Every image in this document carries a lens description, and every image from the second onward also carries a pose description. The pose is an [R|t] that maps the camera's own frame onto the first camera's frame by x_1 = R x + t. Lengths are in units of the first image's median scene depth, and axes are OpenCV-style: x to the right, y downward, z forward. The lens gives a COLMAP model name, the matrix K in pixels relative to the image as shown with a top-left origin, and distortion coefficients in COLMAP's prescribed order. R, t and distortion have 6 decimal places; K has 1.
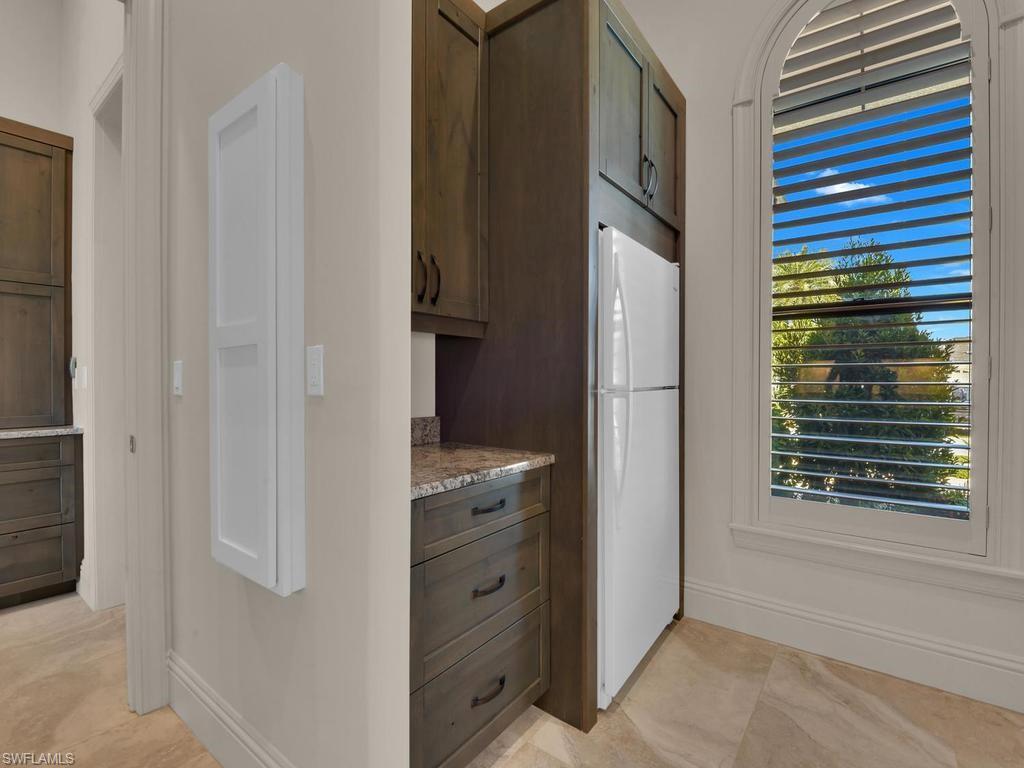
lens RADIAL K [[477.4, 0, 519.1], [0, 477.4, 380.5], [0, 0, 1]] dist [0.005487, -0.009081]
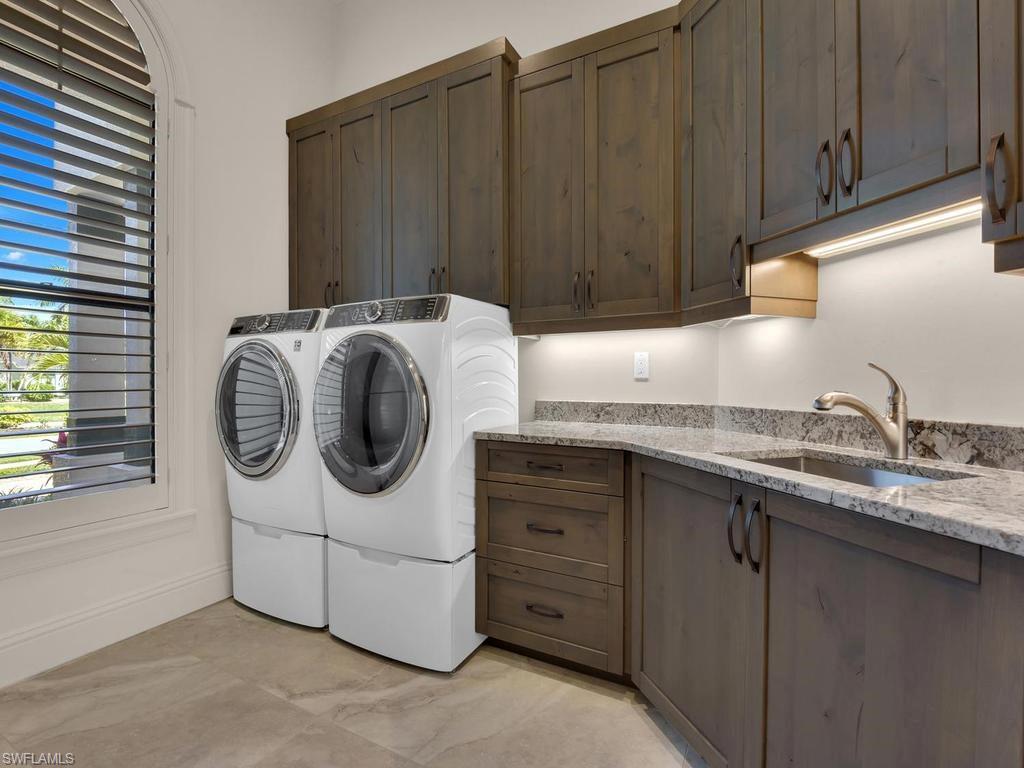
lens RADIAL K [[477.4, 0, 516.8], [0, 477.4, 382.3], [0, 0, 1]] dist [0.005487, -0.009081]
pose [[-0.157132, -0.009159, 0.987535, -0.428812], [-0.000823, 0.999958, 0.009143, 0.018908], [-0.987577, 0.000624, -0.157133, 0.267217]]
